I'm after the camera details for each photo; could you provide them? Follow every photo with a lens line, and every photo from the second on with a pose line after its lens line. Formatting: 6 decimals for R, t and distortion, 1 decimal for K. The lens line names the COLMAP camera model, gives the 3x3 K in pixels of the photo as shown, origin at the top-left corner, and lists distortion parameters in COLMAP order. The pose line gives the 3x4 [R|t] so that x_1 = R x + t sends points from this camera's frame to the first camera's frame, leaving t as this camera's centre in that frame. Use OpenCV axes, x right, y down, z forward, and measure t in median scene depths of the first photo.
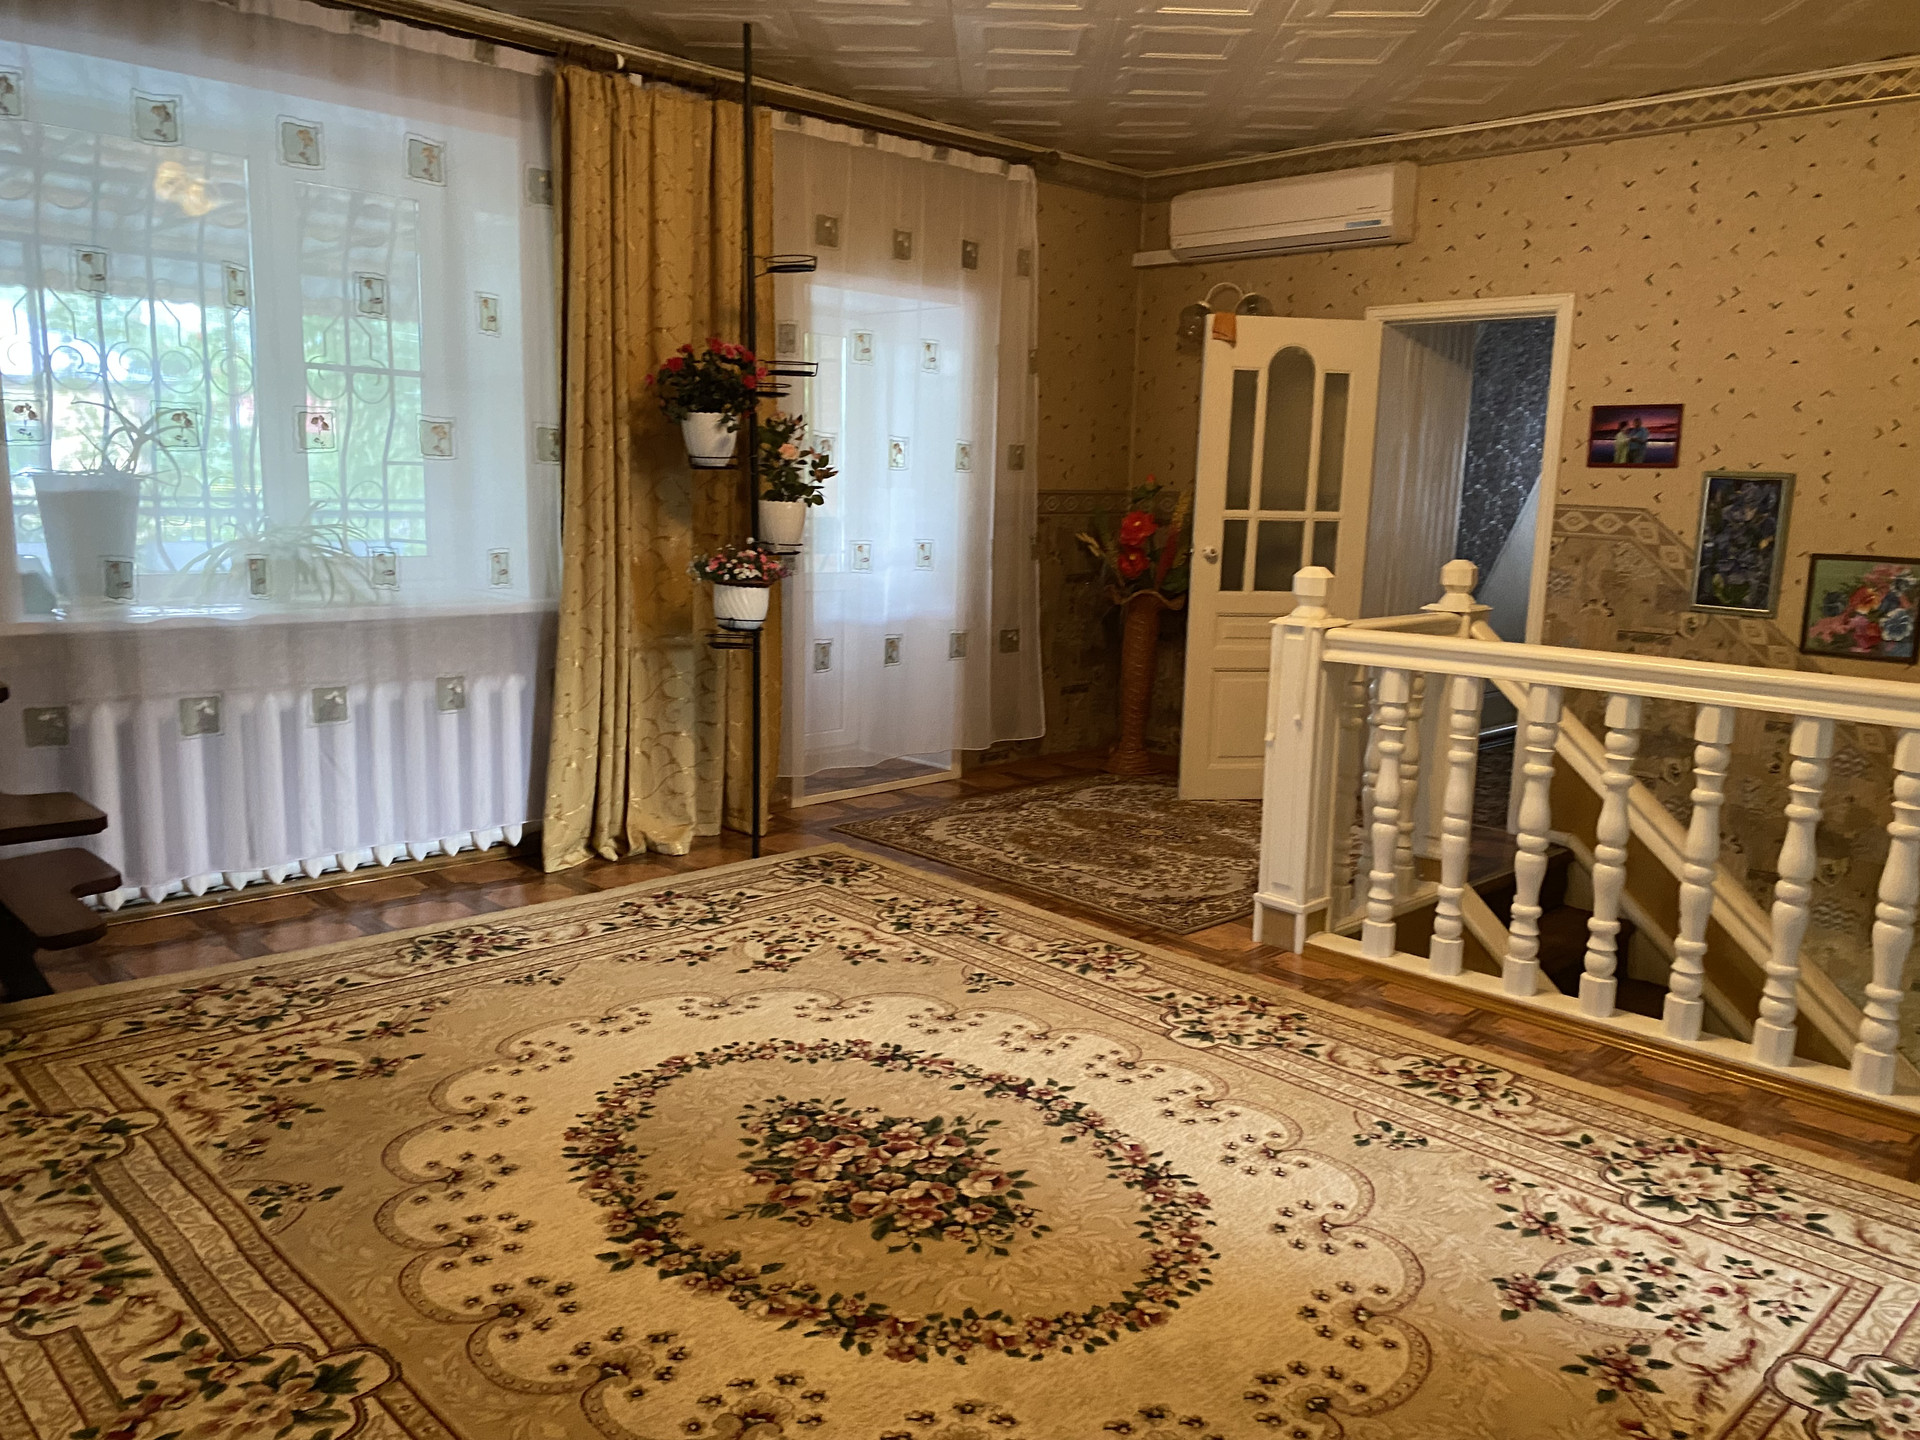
lens RADIAL K [[1462.0, 0, 969.2], [0, 1462.0, 711.2], [0, 0, 1]] dist [0.010120, -0.003516]
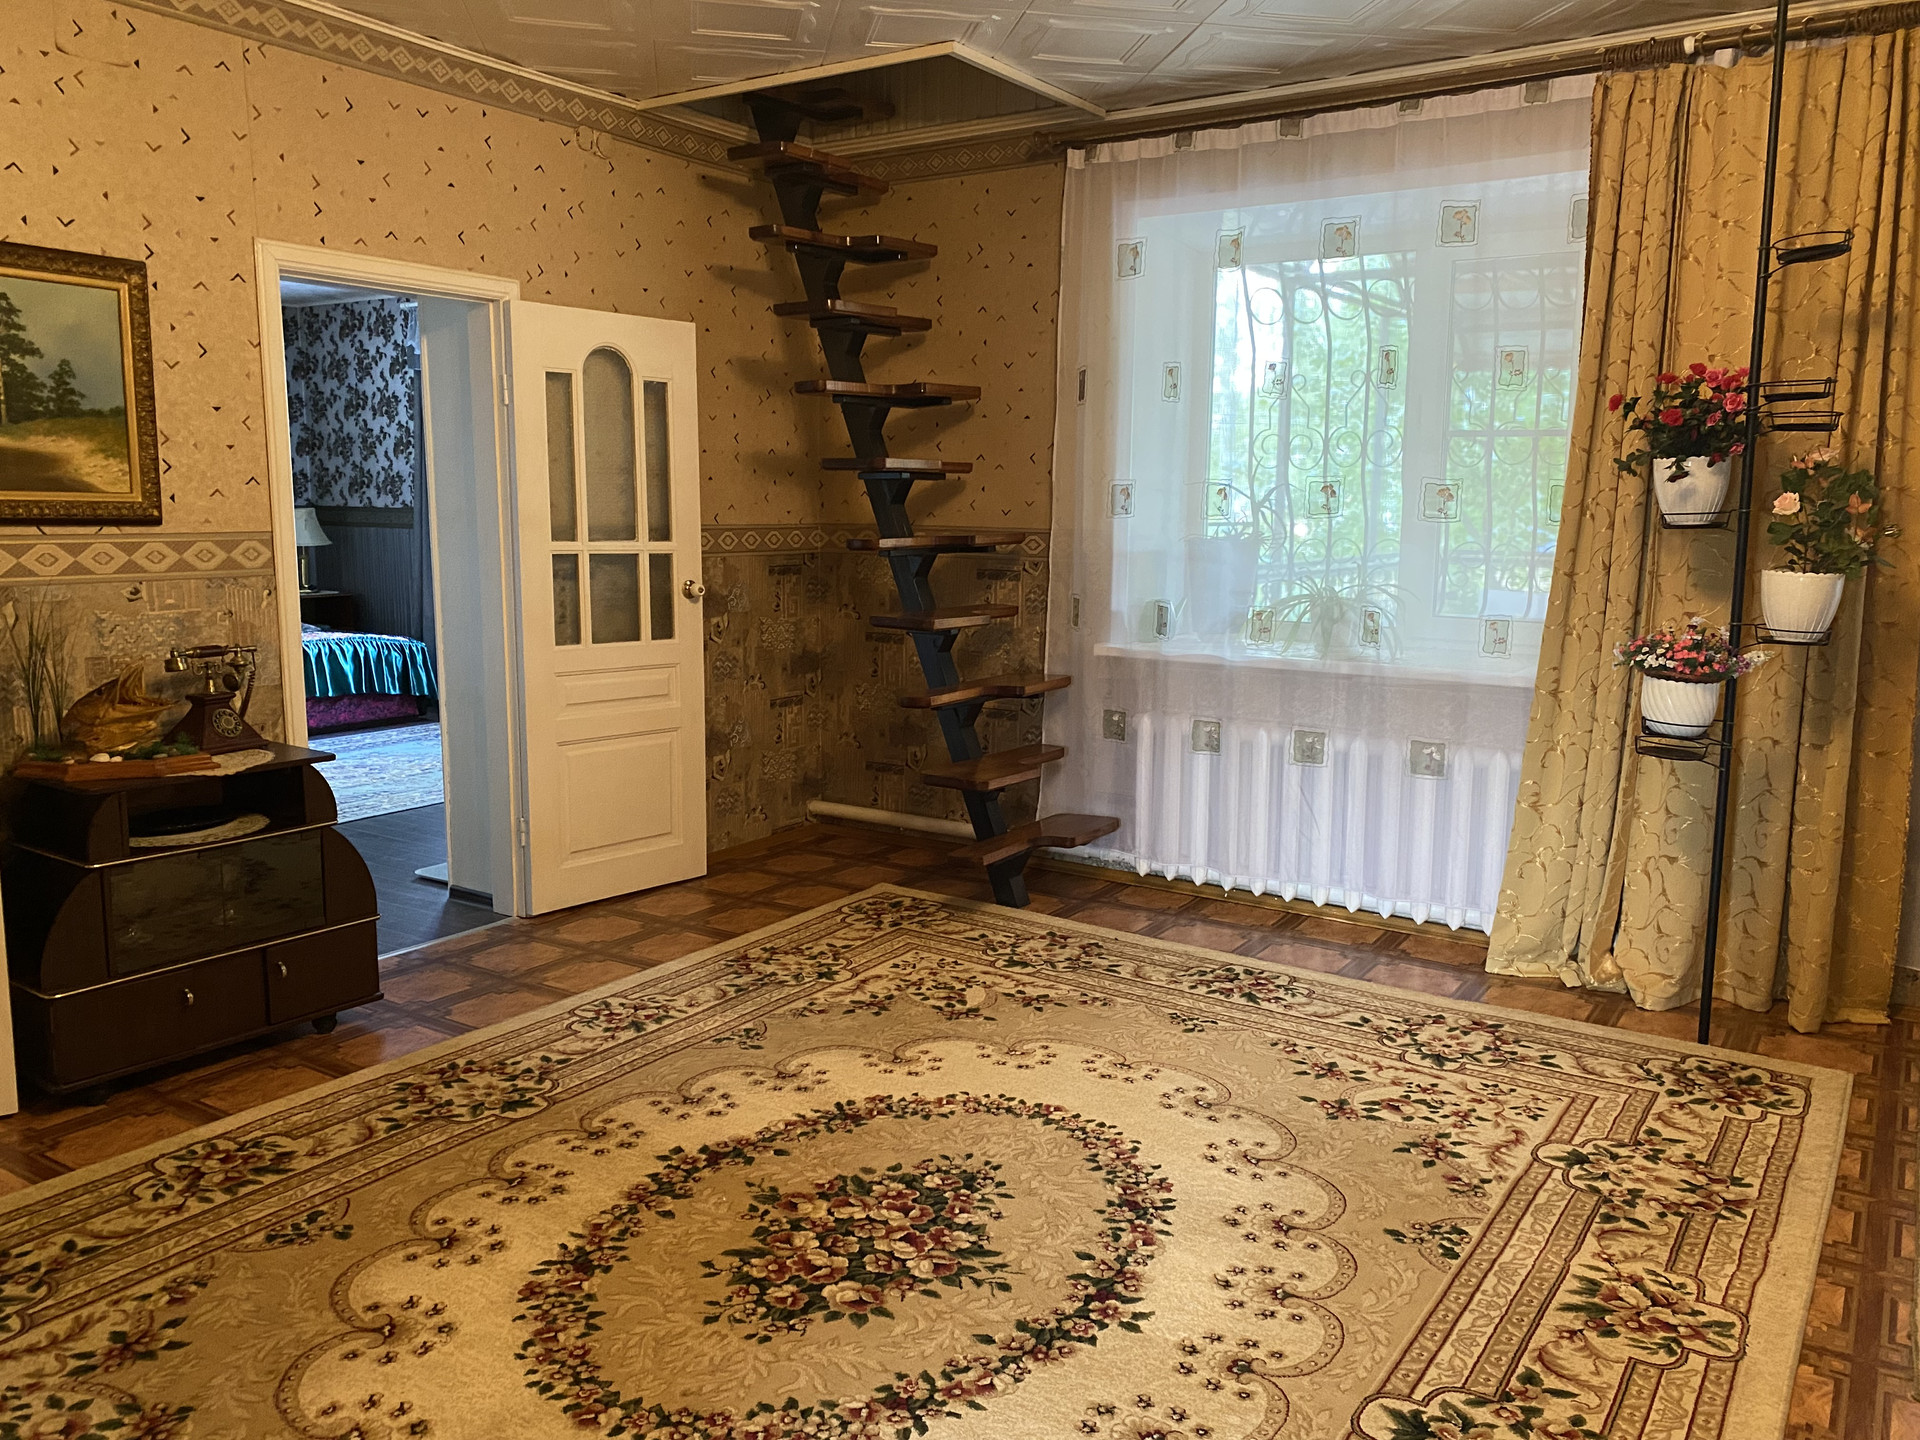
lens RADIAL K [[1444.9, 0, 965.1], [0, 1444.9, 662.8], [0, 0, 1]] dist [0.153253, -0.252897]
pose [[0.198751, 0.084251, -0.976422, 0.647688], [-0.149958, 0.987180, 0.054655, -0.098997], [0.968509, 0.135560, 0.208837, 0.581479]]
